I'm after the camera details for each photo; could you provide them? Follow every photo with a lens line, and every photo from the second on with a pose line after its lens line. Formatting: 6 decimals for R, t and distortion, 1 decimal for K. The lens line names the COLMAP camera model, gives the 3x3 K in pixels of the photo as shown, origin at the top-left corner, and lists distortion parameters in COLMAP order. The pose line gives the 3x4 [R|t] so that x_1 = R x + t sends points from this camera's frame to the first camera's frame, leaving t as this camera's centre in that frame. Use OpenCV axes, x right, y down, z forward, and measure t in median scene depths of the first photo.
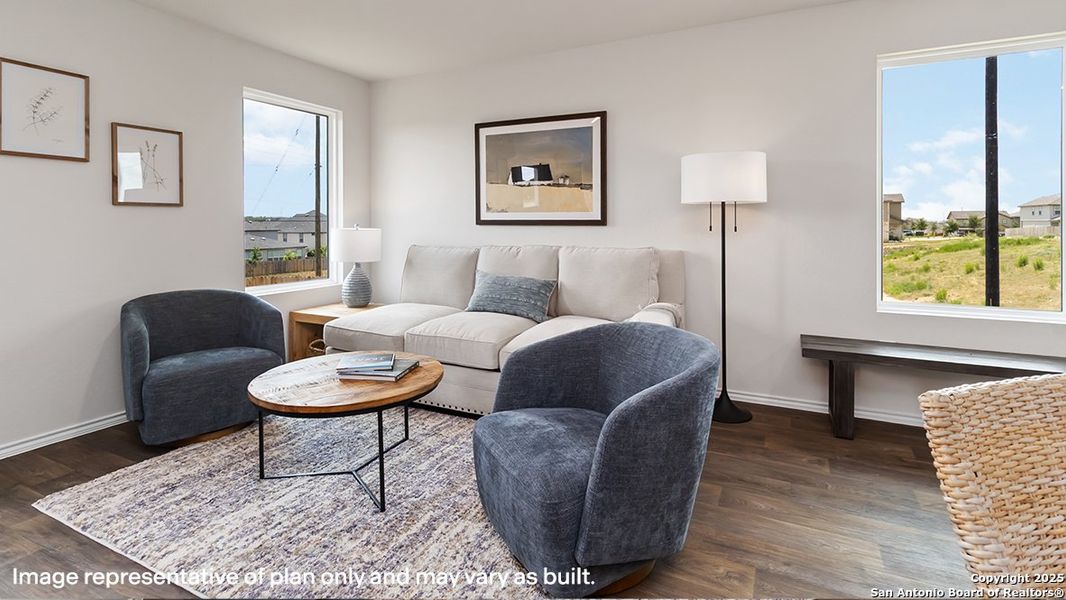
lens RADIAL K [[497.4, 0, 536.4], [0, 497.4, 224.7], [0, 0, 1]] dist [-0.000140, -0.000004]
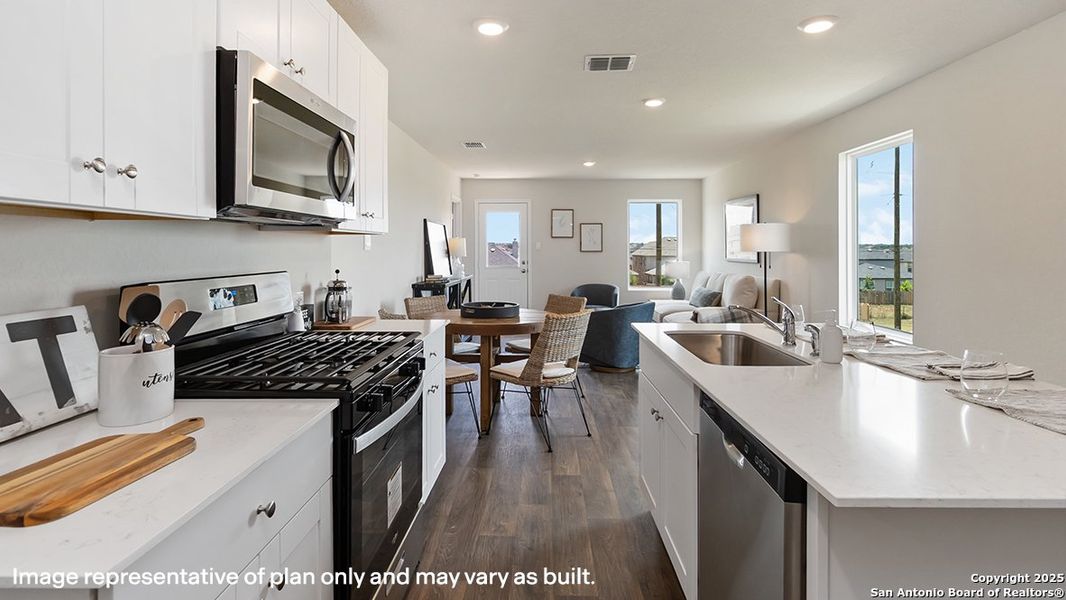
lens RADIAL K [[506.3, 0, 536.7], [0, 506.3, 250.1], [0, 0, 1]] dist [0.000156, 0.000011]
pose [[0.424999, 0.000894, -0.905193, 1.330429], [-0.004191, 0.999991, -0.000981, -0.037439], [0.905184, 0.004211, 0.424999, -0.371024]]
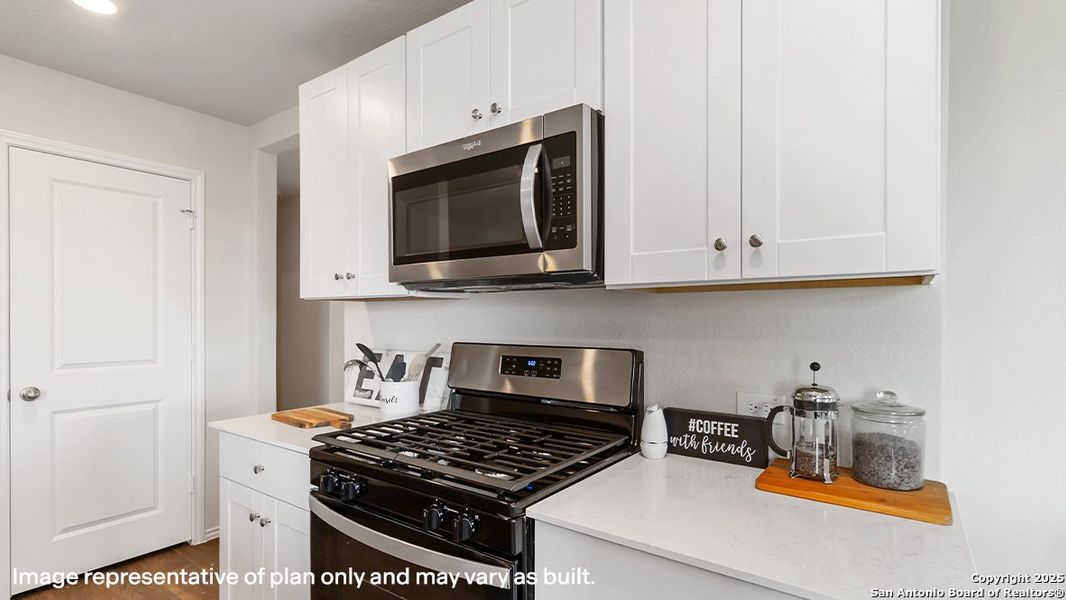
lens RADIAL K [[504.6, 0, 538.0], [0, 504.6, 318.9], [0, 0, 1]] dist [0.000397, 0.000331]
pose [[-0.986854, -0.000816, 0.161613, 0.694299], [0.000452, 0.999969, 0.007807, -0.040647], [-0.161614, 0.007778, -0.986823, 0.030834]]
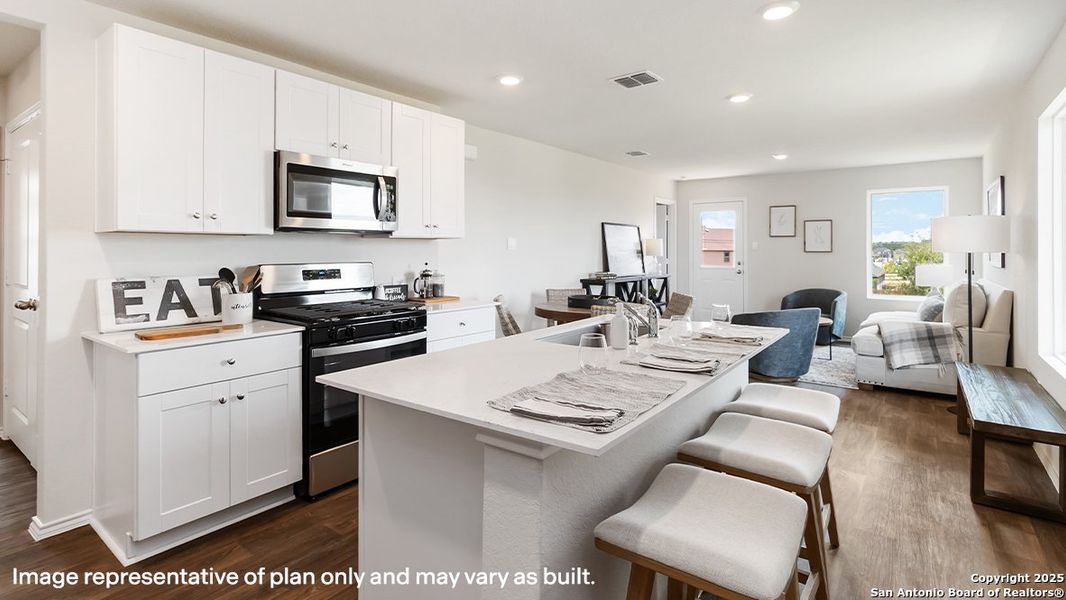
lens RADIAL K [[506.3, 0, 536.7], [0, 506.3, 250.1], [0, 0, 1]] dist [0.000156, 0.000011]
pose [[-0.189065, 0.000465, -0.981964, 1.567049], [-0.005420, 0.999984, 0.001517, -0.038927], [0.981950, 0.005609, -0.189059, 0.105154]]
